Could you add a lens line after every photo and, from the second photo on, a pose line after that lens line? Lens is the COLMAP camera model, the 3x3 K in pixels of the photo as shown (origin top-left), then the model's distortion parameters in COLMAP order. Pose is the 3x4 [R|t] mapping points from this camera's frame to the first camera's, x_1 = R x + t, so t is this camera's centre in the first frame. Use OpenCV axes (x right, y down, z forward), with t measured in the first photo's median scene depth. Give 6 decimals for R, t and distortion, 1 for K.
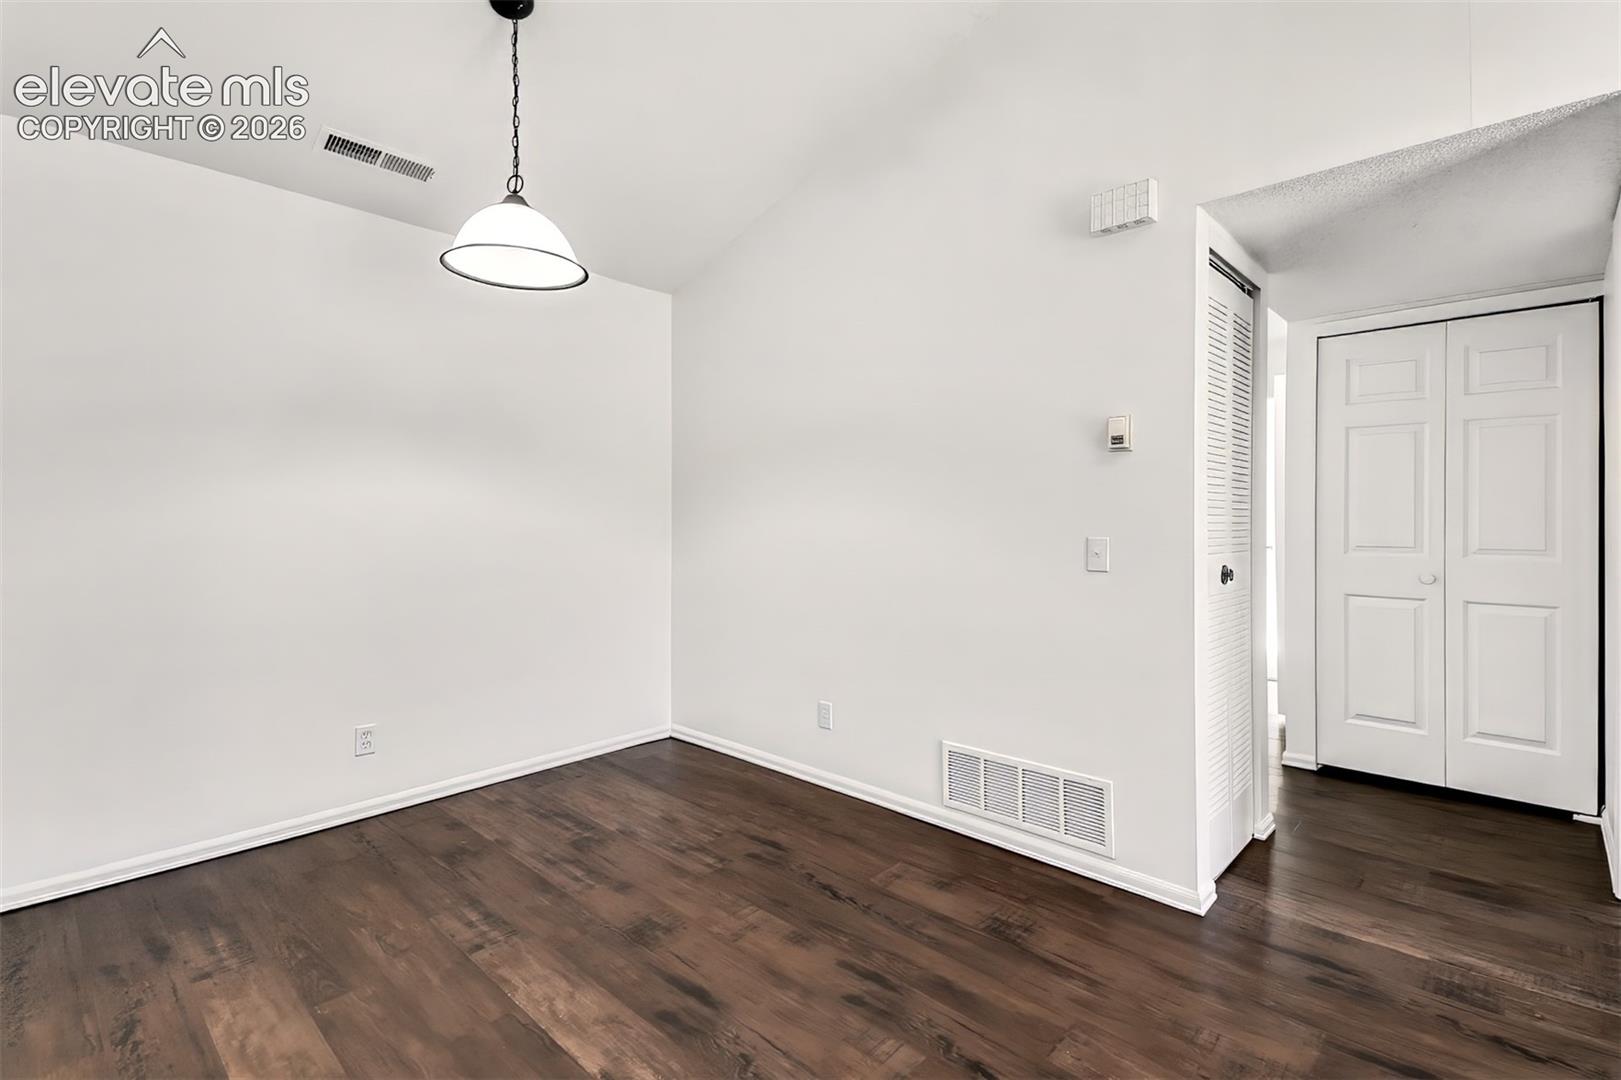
lens RADIAL K [[760.6, 0, 830.5], [0, 760.6, 518.2], [0, 0, 1]] dist [0.013518, -0.005270]
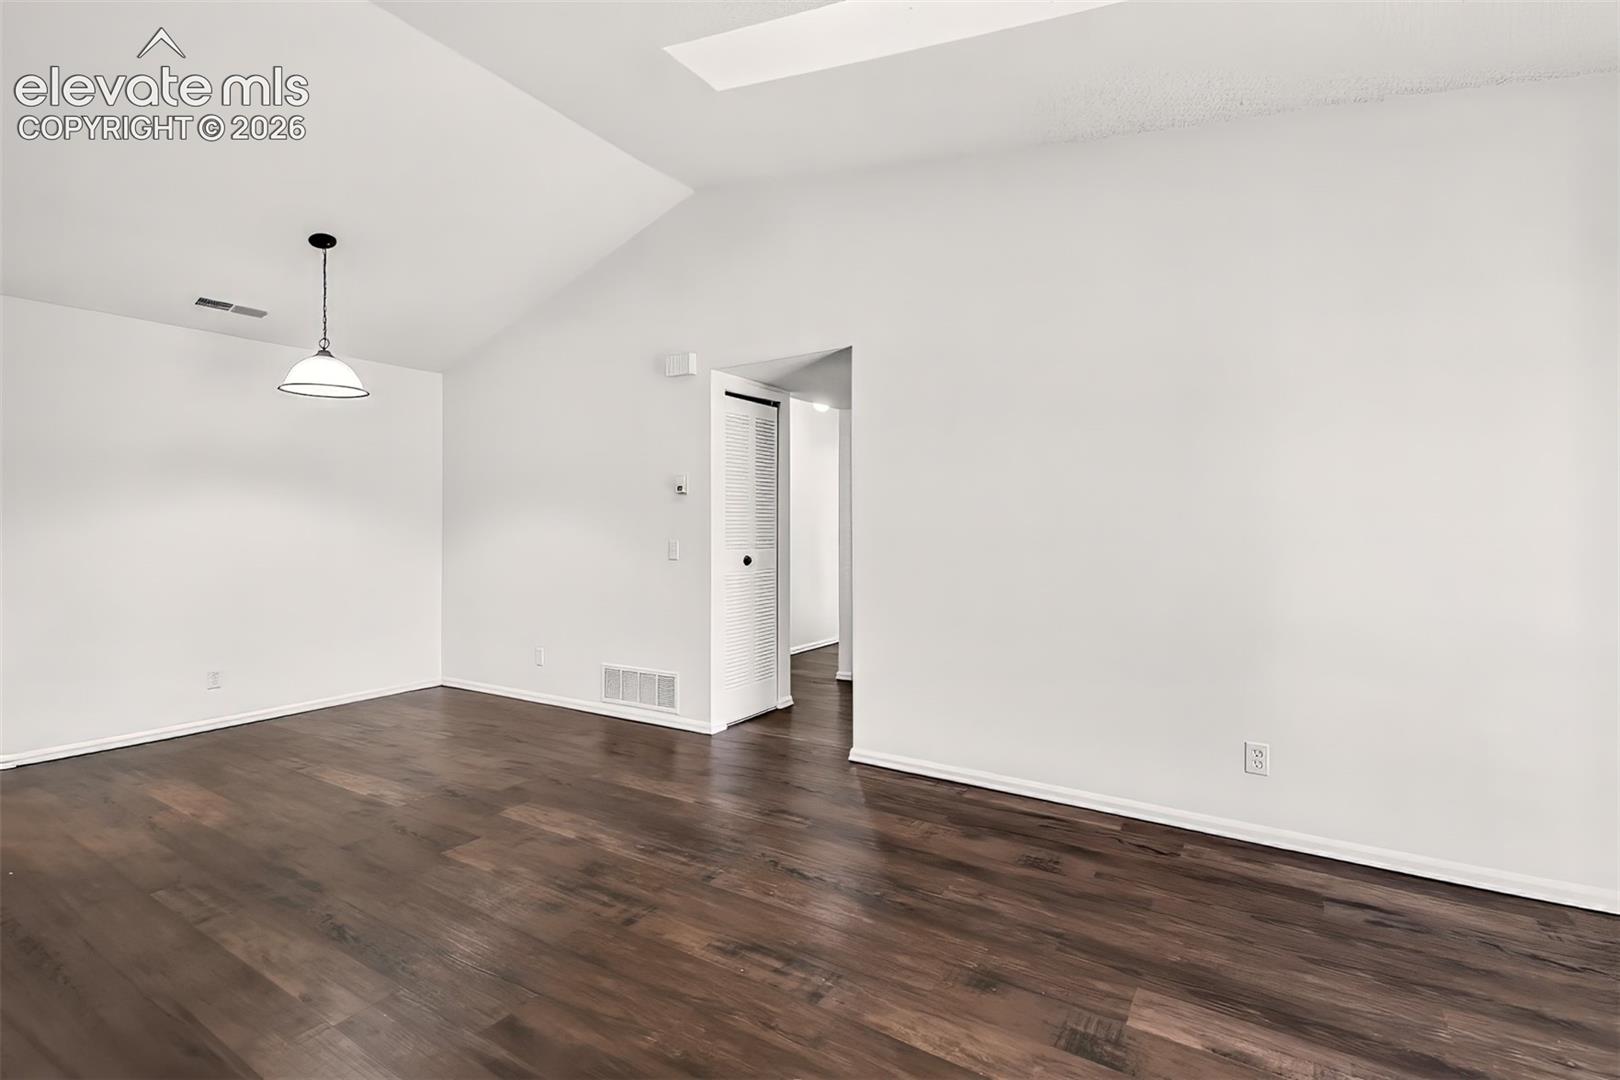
lens RADIAL K [[760.1, 0, 804.9], [0, 760.1, 517.3], [0, 0, 1]] dist [0.013518, -0.005270]
pose [[0.984546, -0.002098, 0.175115, 0.341733], [0.004896, 0.999867, -0.015546, -0.002215], [-0.175060, 0.016163, 0.984425, -0.854885]]
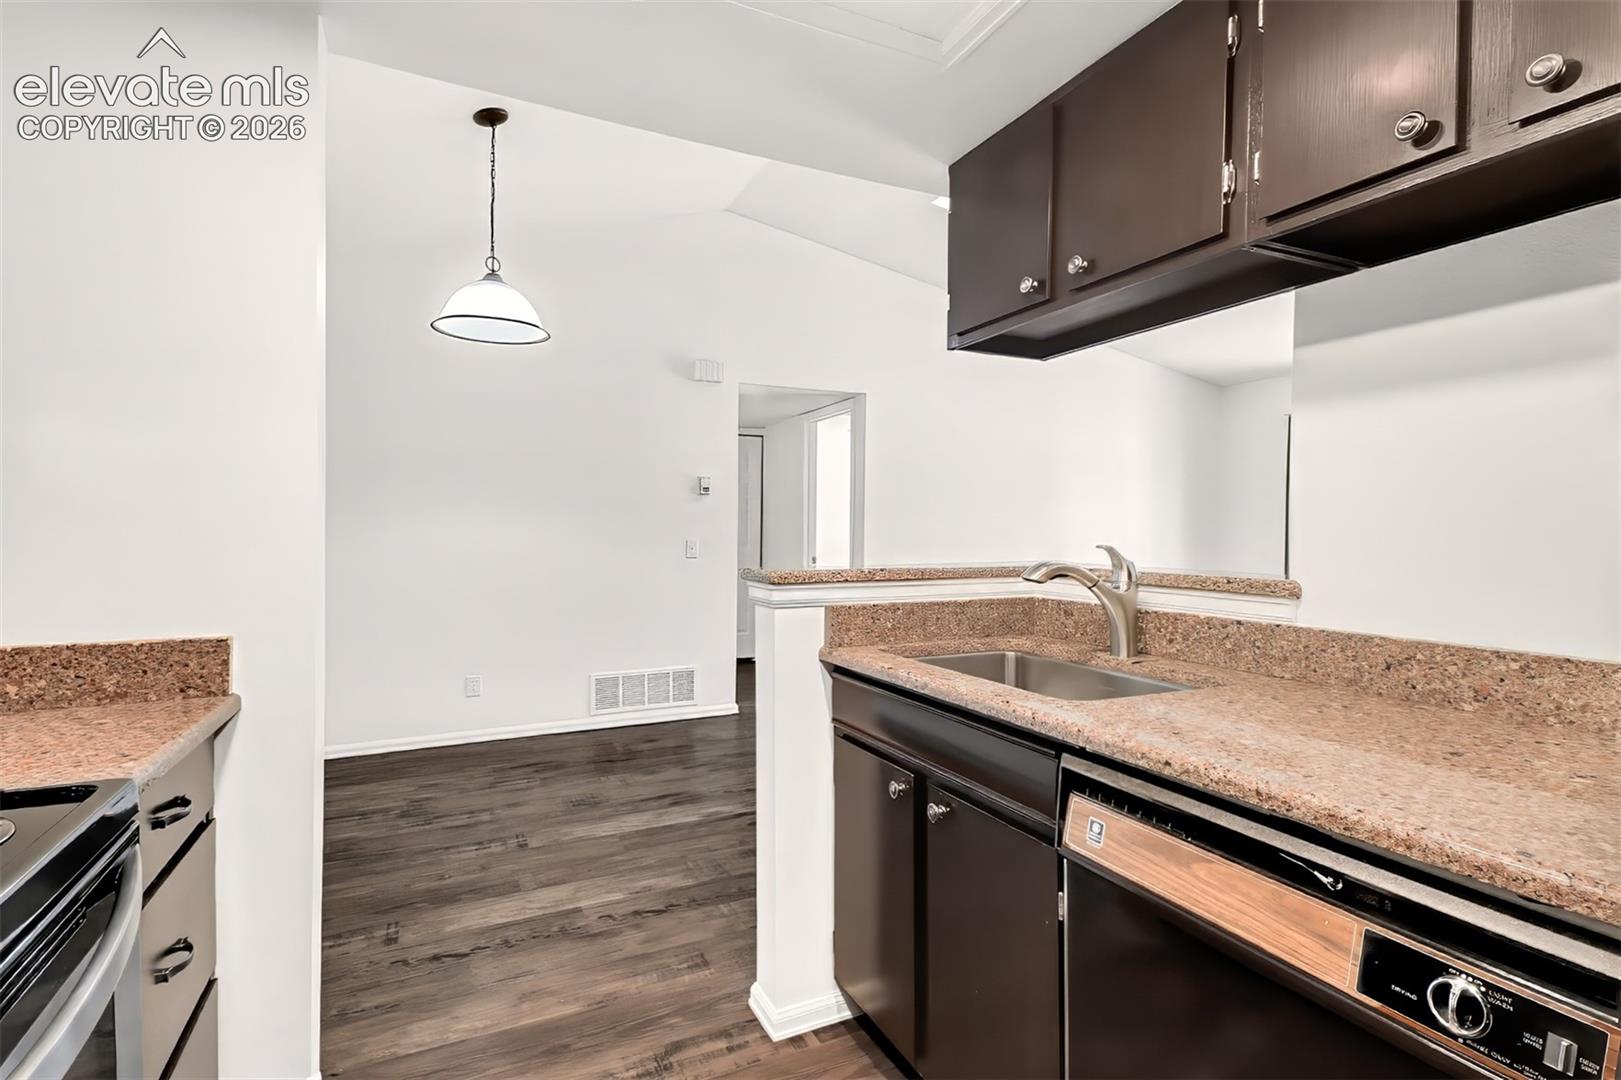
lens RADIAL K [[760.6, 0, 798.9], [0, 760.6, 541.7], [0, 0, 1]] dist [0.013518, -0.005270]
pose [[0.375775, -0.009859, 0.926658, -1.277346], [0.003184, 0.999951, 0.009348, 0.015022], [-0.926705, -0.000562, 0.375788, 0.041255]]
